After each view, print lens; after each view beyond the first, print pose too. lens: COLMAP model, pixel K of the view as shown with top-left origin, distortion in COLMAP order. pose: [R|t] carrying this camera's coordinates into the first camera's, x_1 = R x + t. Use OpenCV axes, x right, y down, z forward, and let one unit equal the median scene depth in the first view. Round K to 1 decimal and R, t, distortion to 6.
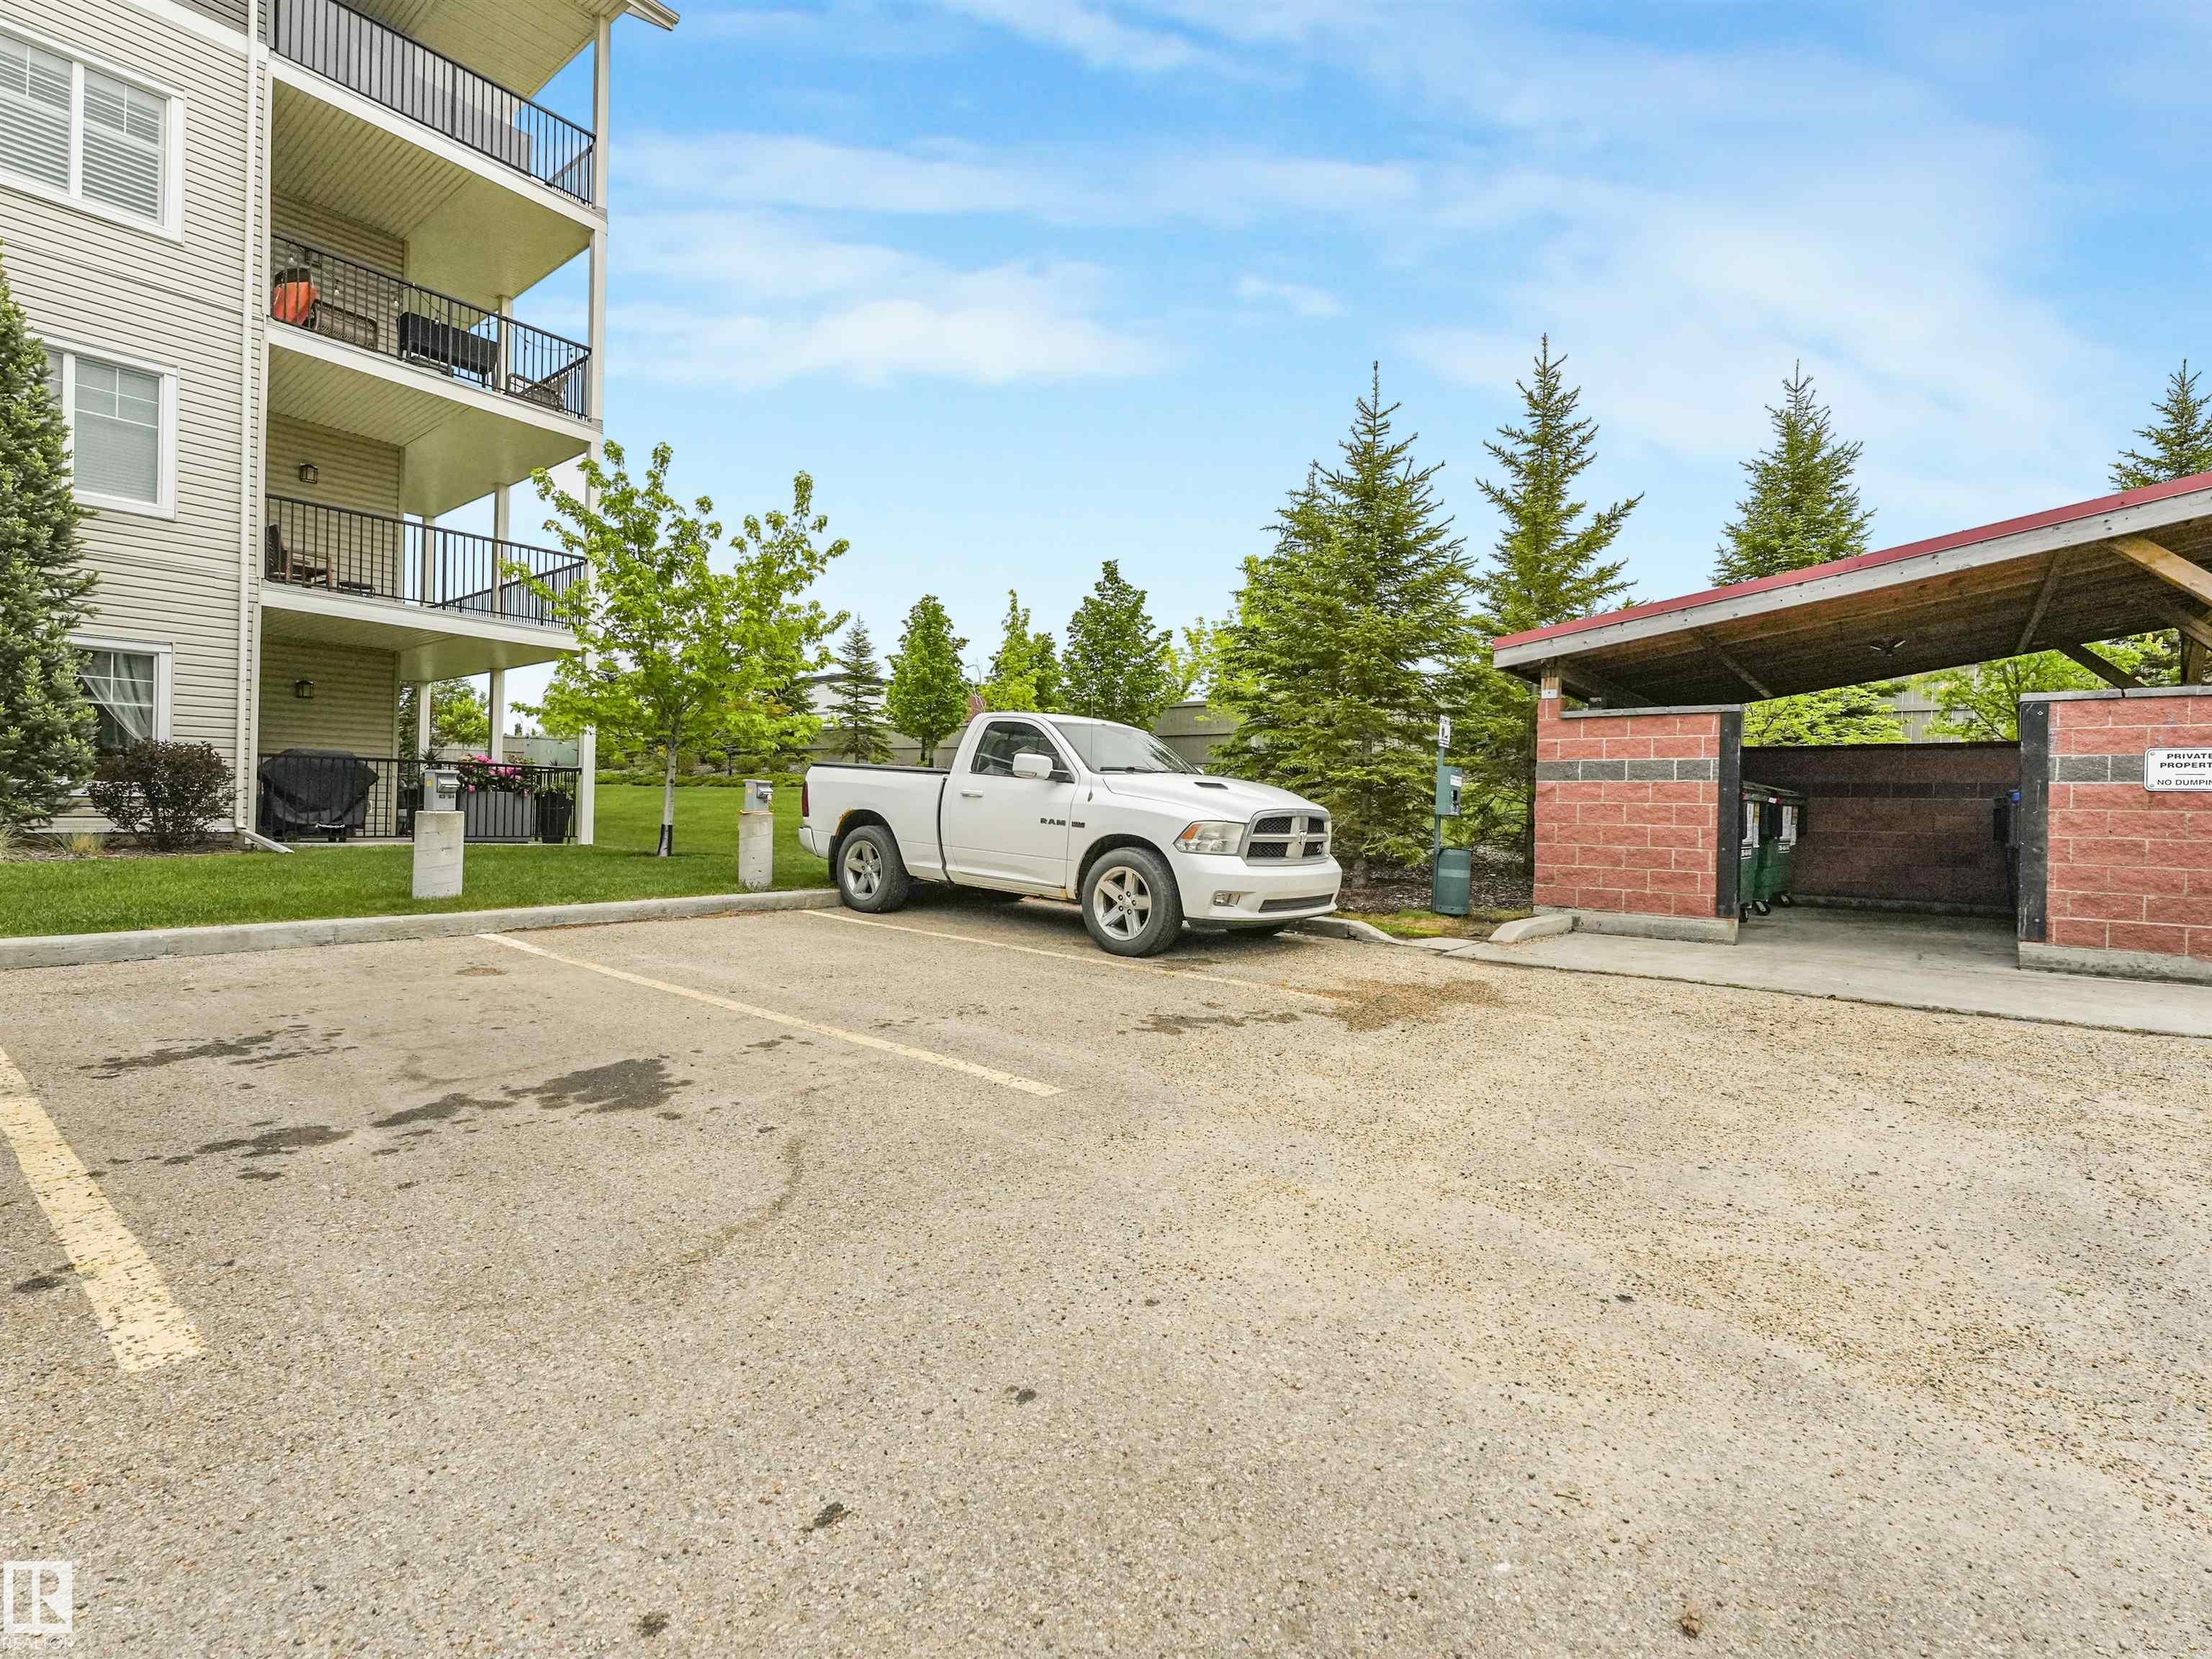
lens RADIAL K [[996.9, 0, 1106.0], [0, 996.9, 829.5], [0, 0, 1]] dist [0.014253, -0.005086]
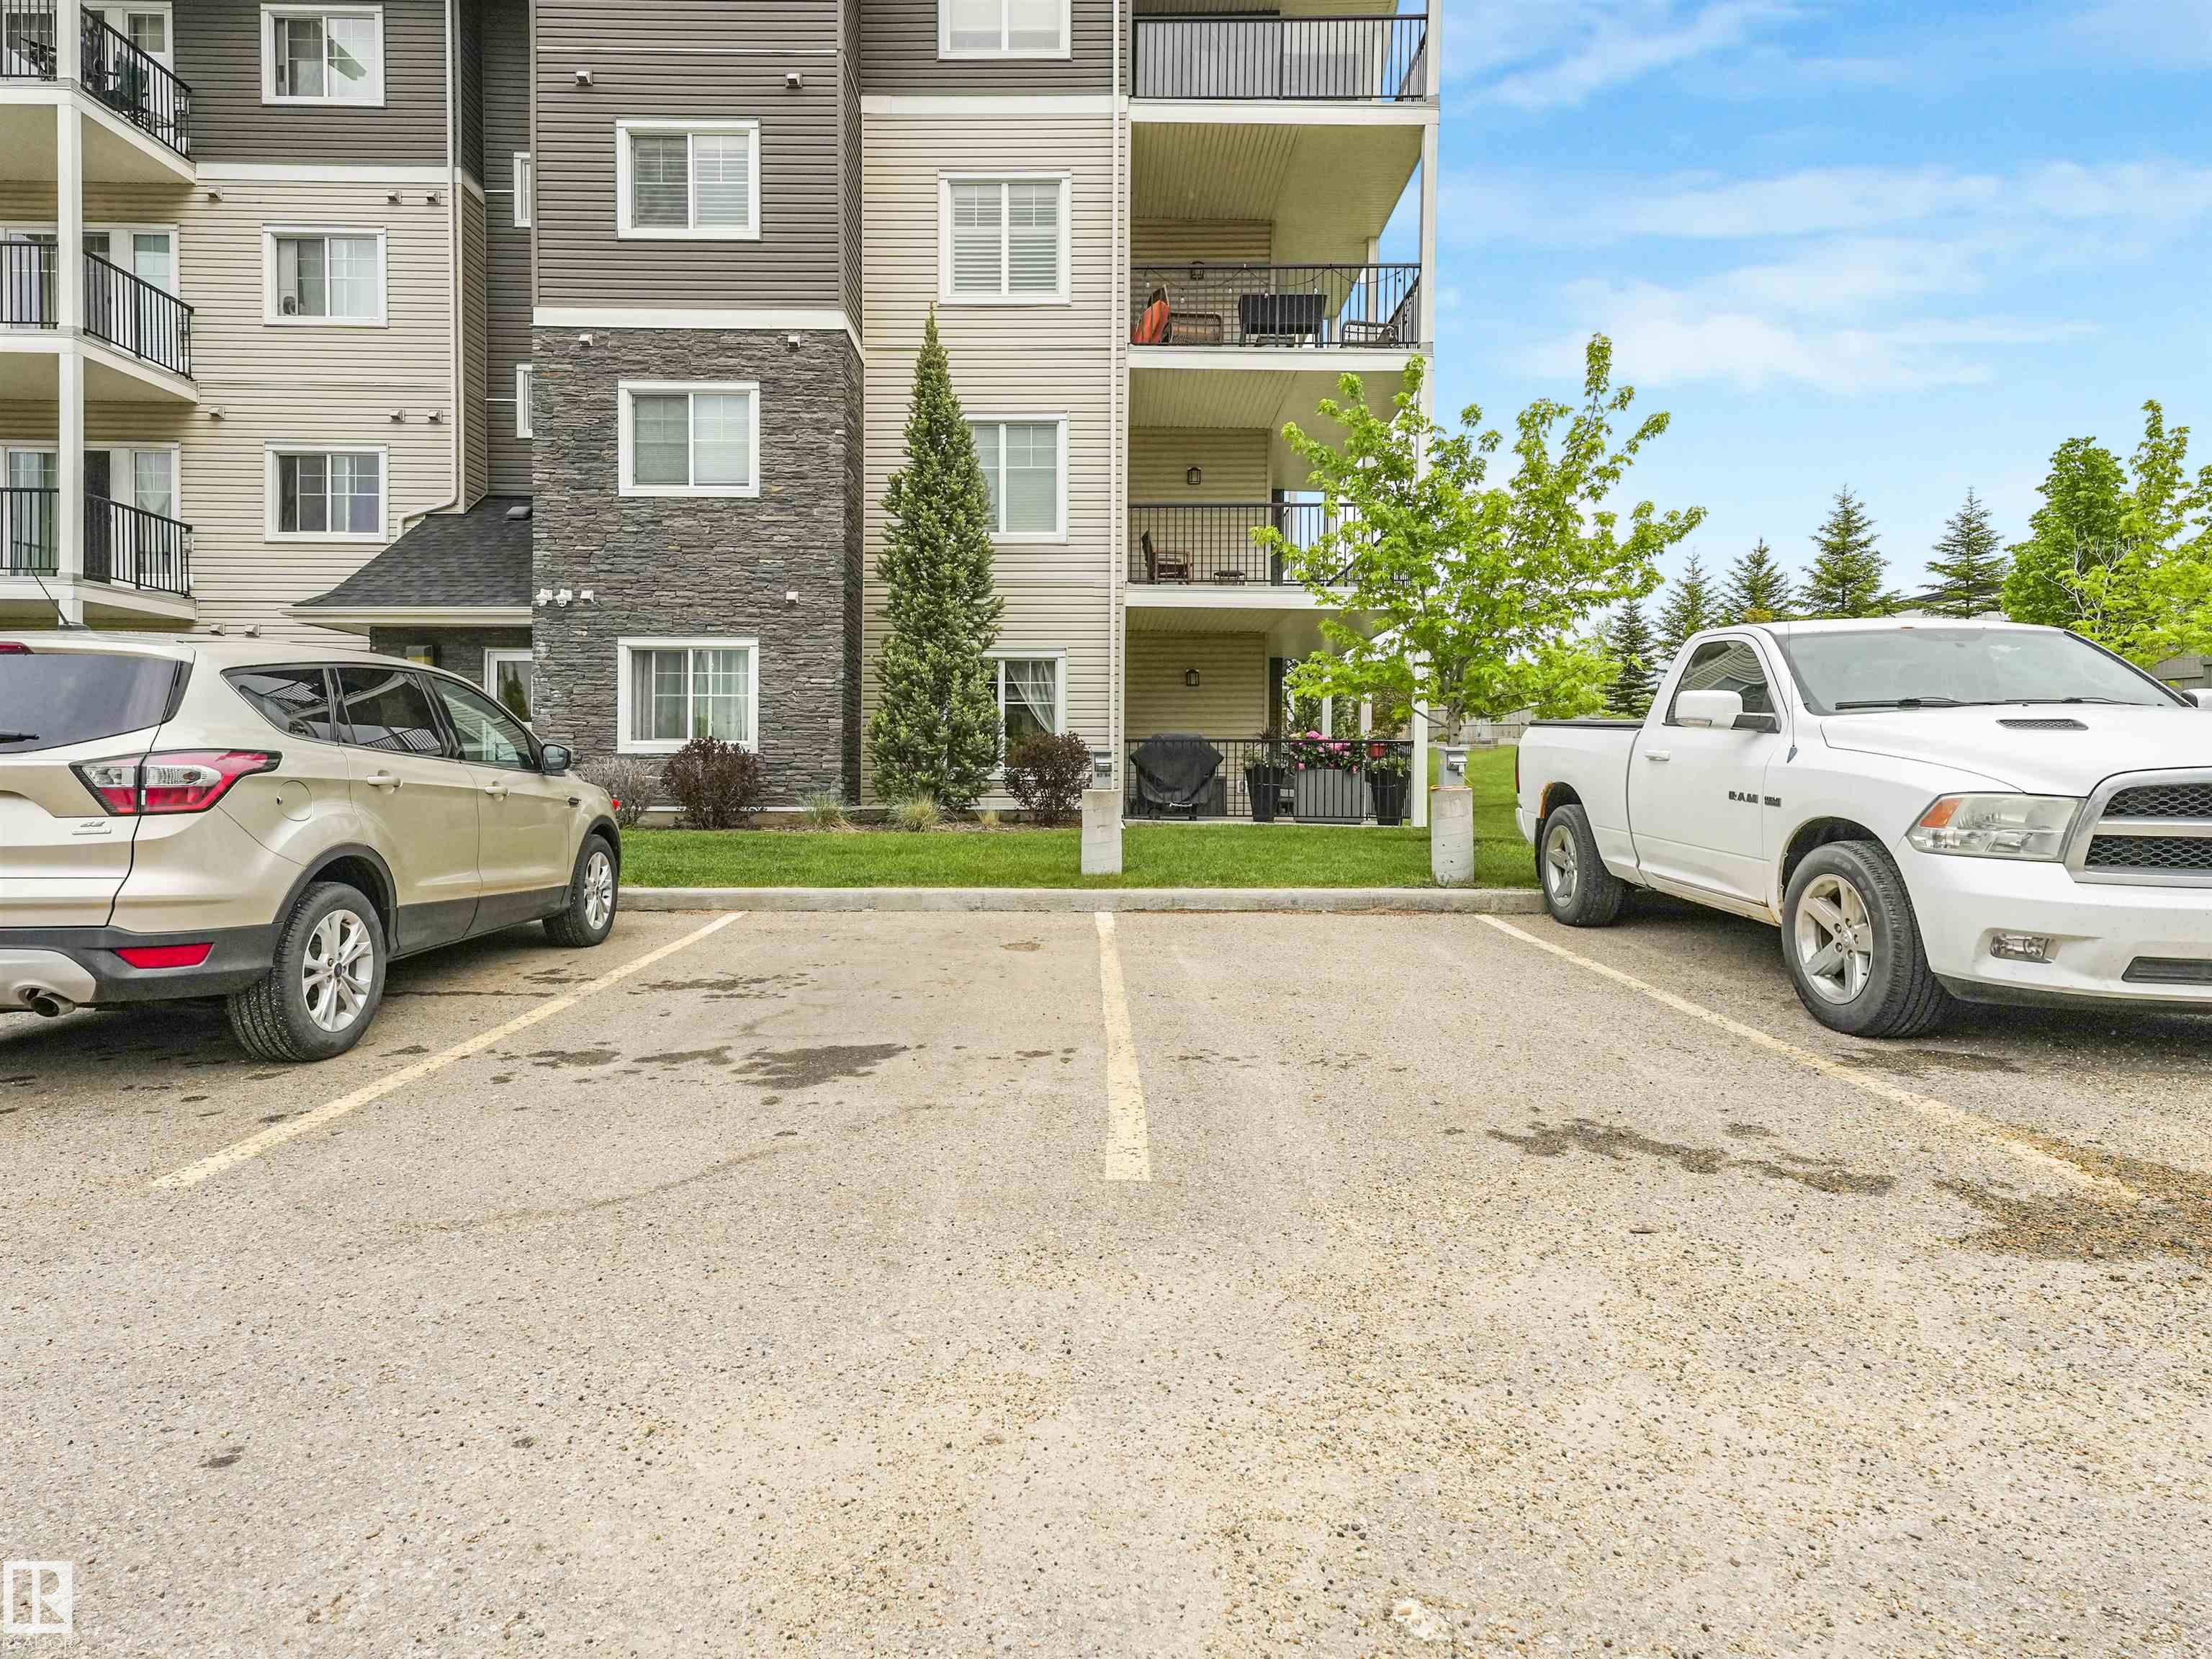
lens RADIAL K [[1218.8, 0, 1103.1], [0, 1218.8, 775.8], [0, 0, 1]] dist [0.080714, -0.029062]
pose [[0.637690, -0.018359, -0.770074, 0.225577], [-0.004337, 0.999615, -0.027423, 0.001548], [0.770281, 0.020827, 0.637365, 0.158419]]
